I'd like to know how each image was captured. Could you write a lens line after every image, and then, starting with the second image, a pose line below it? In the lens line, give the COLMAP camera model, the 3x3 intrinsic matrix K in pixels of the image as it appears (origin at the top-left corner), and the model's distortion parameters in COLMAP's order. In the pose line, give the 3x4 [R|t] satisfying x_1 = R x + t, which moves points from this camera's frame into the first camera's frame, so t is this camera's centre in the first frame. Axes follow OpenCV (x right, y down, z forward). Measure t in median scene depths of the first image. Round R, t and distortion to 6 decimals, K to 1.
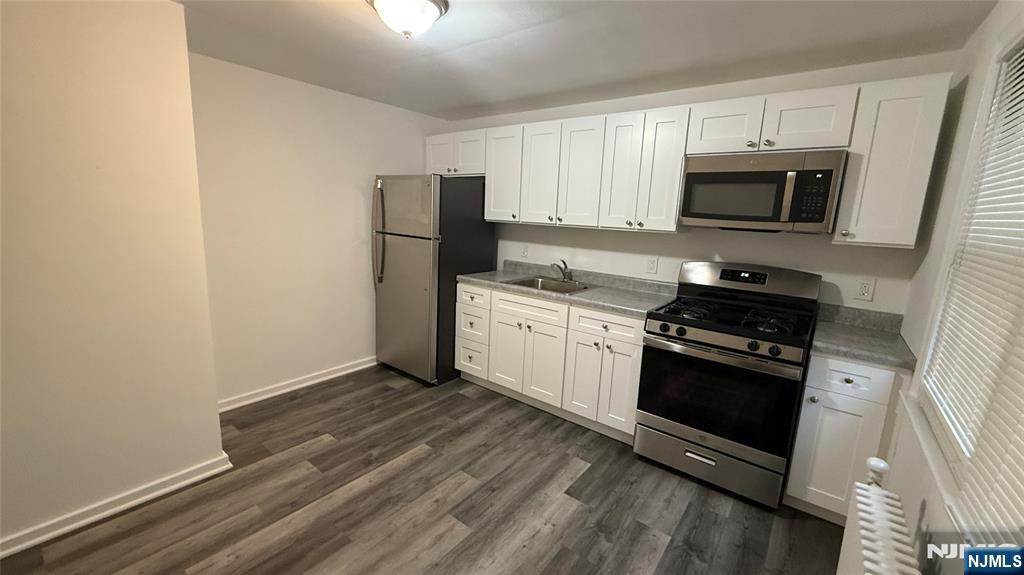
lens RADIAL K [[407.4, 0, 509.8], [0, 407.4, 288.5], [0, 0, 1]] dist [0.000171, 0.000059]
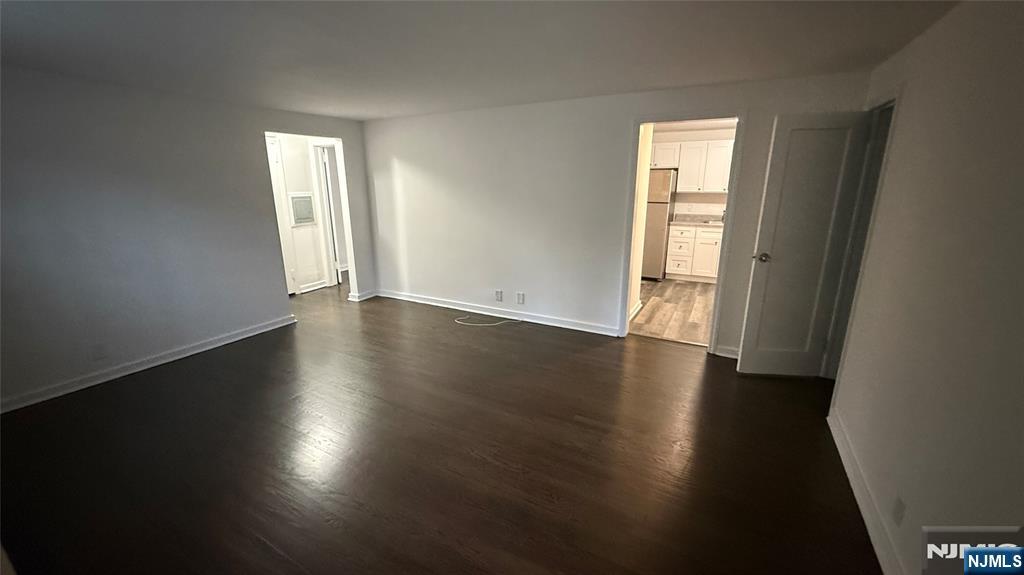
lens RADIAL K [[407.4, 0, 509.8], [0, 407.4, 288.5], [0, 0, 1]] dist [0.000171, 0.000059]
pose [[0.984368, -0.087325, 0.152951, -1.487544], [0.076308, 0.994146, 0.076489, 0.091021], [-0.158736, -0.063622, 0.985269, -0.970445]]
